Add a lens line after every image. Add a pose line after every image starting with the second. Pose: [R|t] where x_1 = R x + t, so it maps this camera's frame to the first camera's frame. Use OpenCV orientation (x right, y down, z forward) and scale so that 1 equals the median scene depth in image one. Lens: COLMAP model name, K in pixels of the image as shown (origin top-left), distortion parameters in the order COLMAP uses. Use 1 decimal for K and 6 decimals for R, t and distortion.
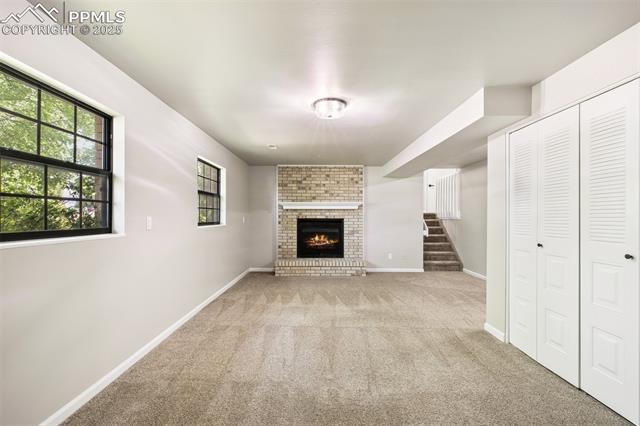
lens RADIAL K [[290.3, 0, 320.1], [0, 290.3, 212.8], [0, 0, 1]] dist [0.005491, -0.001024]
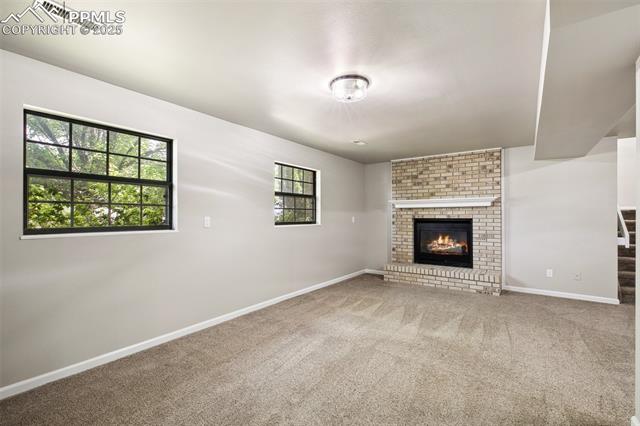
lens RADIAL K [[290.3, 0, 321.2], [0, 290.3, 214.0], [0, 0, 1]] dist [0.005491, -0.001024]
pose [[0.809043, -0.009743, -0.587669, 0.324111], [0.011677, 0.999932, -0.000502, 0.004643], [0.587633, -0.006456, 0.809101, 0.185252]]
